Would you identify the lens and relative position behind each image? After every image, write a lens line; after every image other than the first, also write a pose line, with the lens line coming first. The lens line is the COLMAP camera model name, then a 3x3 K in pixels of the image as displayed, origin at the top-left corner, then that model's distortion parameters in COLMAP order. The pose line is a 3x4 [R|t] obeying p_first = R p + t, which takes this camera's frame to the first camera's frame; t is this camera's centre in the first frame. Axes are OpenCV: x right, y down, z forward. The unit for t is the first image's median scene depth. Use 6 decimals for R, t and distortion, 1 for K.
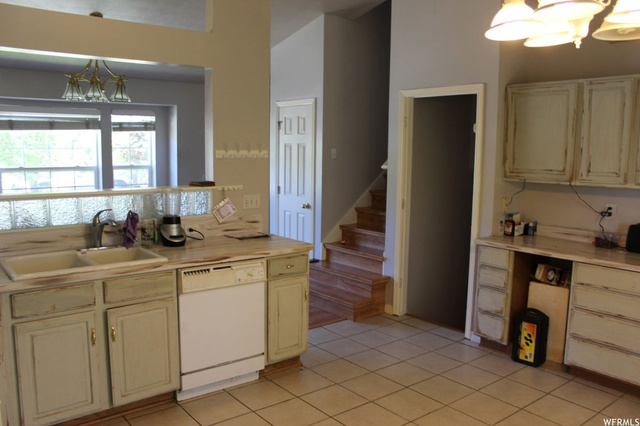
lens RADIAL K [[529.2, 0, 320.0], [0, 529.2, 213.0], [0, 0, 1]] dist [-0.103904, 0.009435]
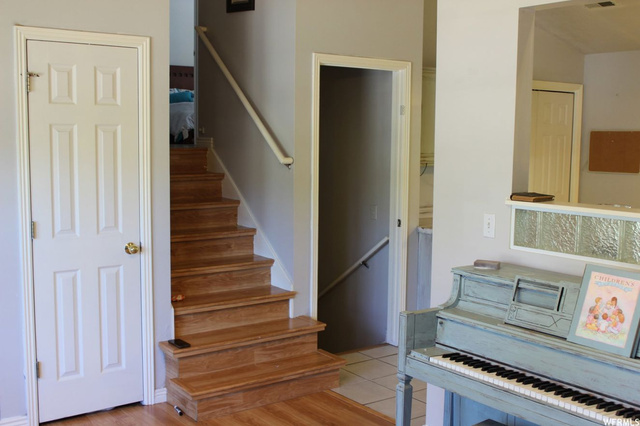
lens RADIAL K [[749.9, 0, 320.0], [0, 749.9, 213.0], [0, 0, 1]] dist [-0.011515, -0.009300]
pose [[0.054136, -0.116687, 0.991692, -0.799858], [0.114599, 0.987312, 0.109915, -0.115970], [-0.991936, 0.107697, 0.066821, 0.851119]]
